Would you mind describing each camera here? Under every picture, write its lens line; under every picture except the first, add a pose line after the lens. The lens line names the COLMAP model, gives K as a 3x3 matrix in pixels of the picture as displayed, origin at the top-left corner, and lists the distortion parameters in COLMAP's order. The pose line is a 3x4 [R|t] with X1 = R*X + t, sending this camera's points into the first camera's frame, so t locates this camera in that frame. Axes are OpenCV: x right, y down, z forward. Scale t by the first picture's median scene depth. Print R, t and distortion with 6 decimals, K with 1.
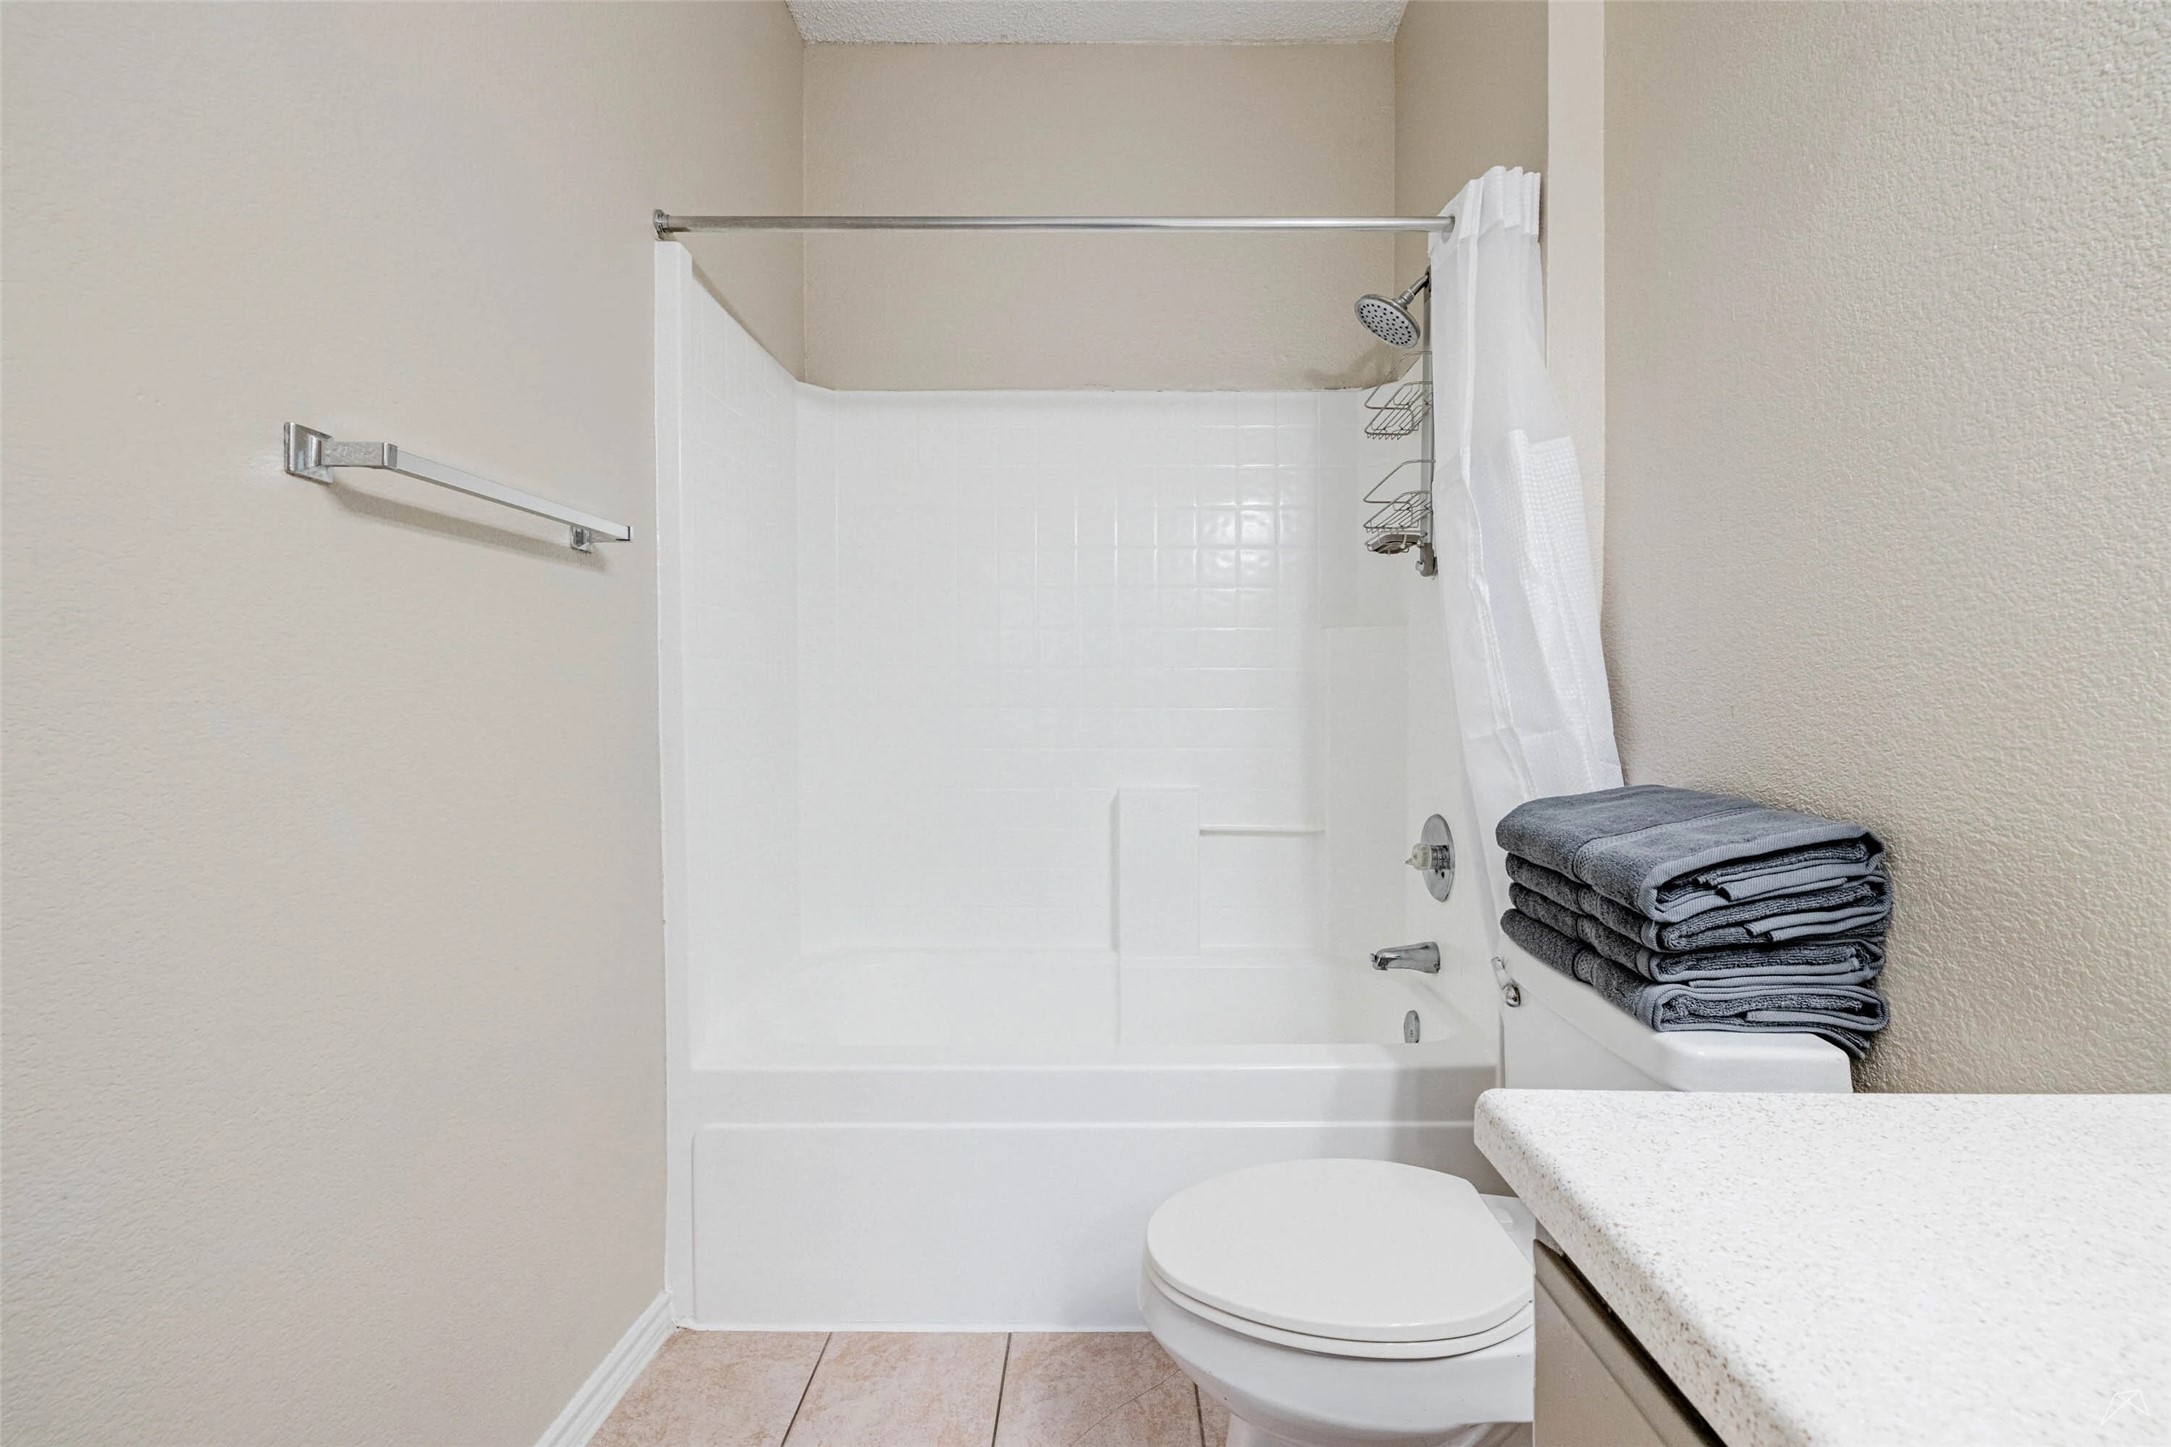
lens RADIAL K [[900.8, 0, 1099.8], [0, 900.8, 713.2], [0, 0, 1]] dist [0.000015, 0.000670]
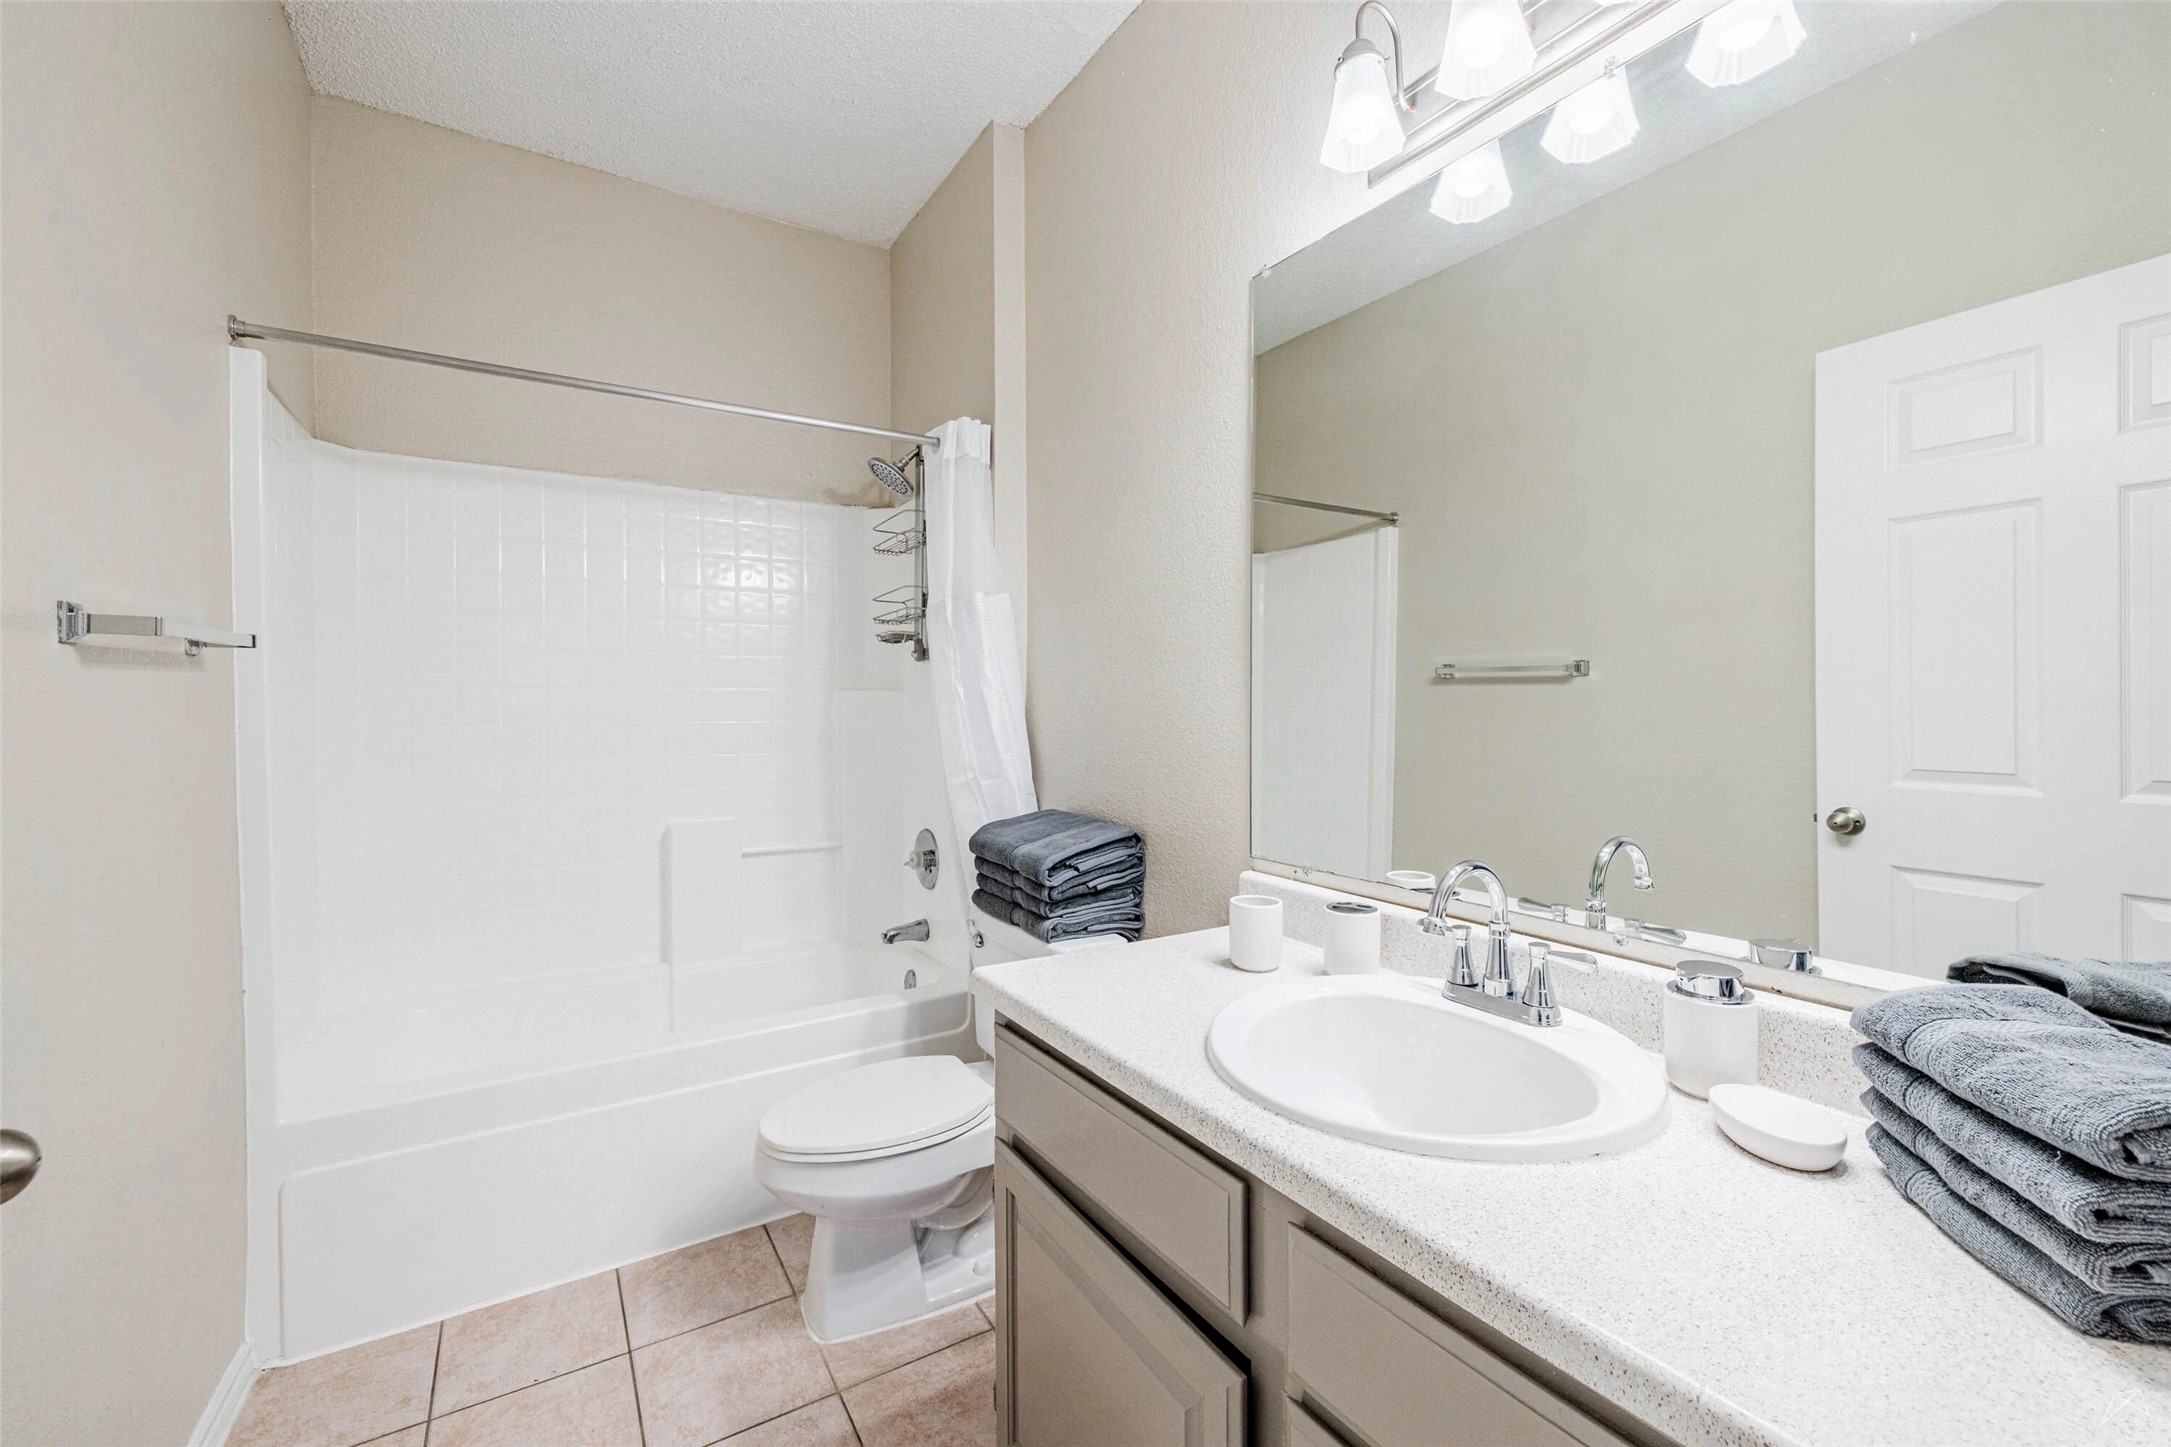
lens RADIAL K [[900.8, 0, 1099.8], [0, 900.8, 713.2], [0, 0, 1]] dist [0.000015, 0.000670]
pose [[0.837477, -0.005630, 0.546444, -0.247893], [0.004466, 0.999984, 0.003459, -0.106361], [-0.546455, -0.000456, 0.837489, -0.489247]]
